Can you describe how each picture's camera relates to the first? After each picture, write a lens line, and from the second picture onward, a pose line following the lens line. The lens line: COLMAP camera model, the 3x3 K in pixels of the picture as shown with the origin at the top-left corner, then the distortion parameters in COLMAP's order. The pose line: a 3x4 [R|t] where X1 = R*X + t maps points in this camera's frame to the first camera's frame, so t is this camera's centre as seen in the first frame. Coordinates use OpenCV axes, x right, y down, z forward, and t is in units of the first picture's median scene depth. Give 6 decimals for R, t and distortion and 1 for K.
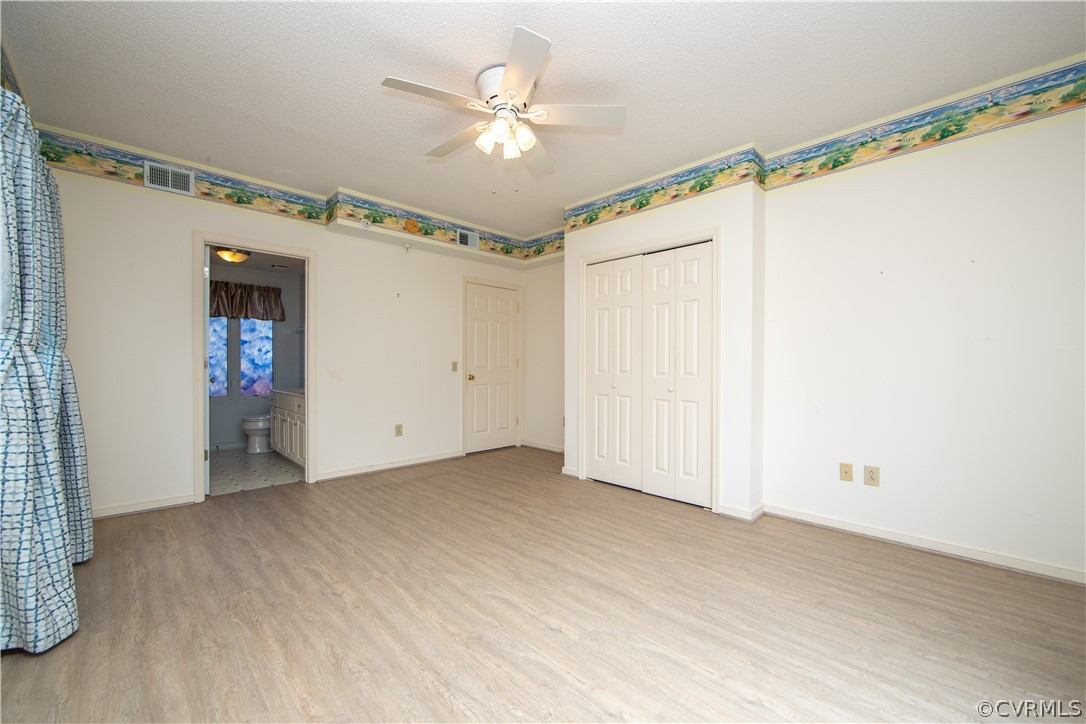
lens RADIAL K [[430.2, 0, 542.8], [0, 430.2, 364.7], [0, 0, 1]] dist [-0.007806, 0.001401]
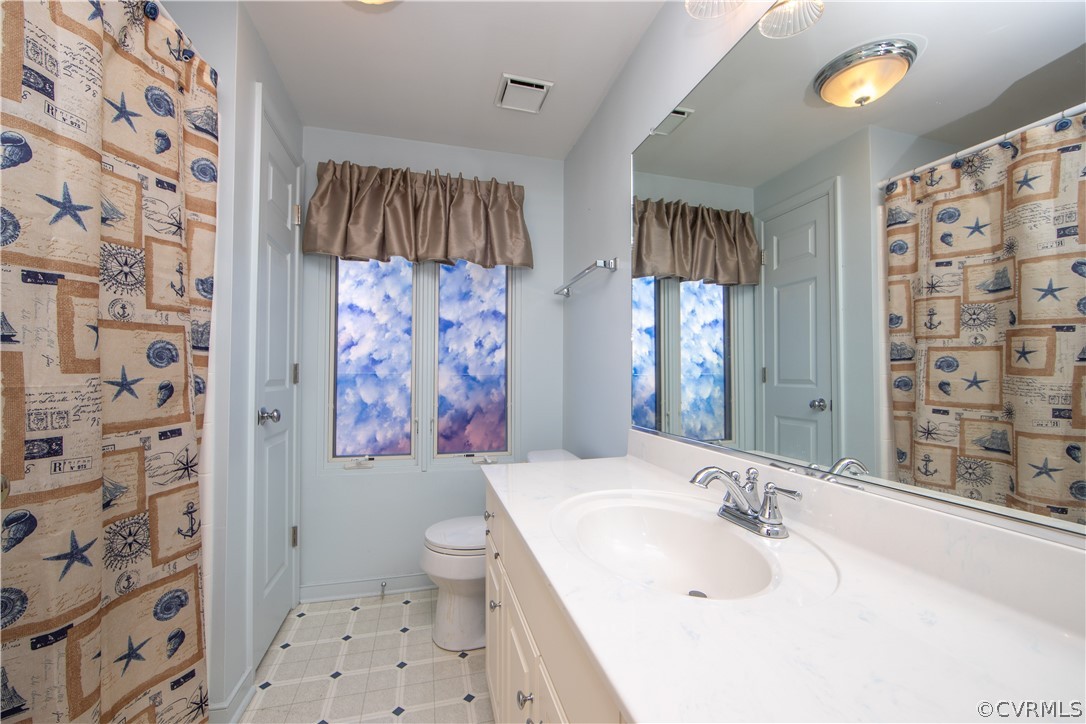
lens RADIAL K [[430.2, 0, 542.9], [0, 430.2, 367.3], [0, 0, 1]] dist [-0.007806, 0.001401]
pose [[0.870129, -0.007446, -0.492768, -0.624998], [-0.002332, 0.999812, -0.019226, -0.005414], [0.492819, 0.017878, 0.869948, 1.040926]]
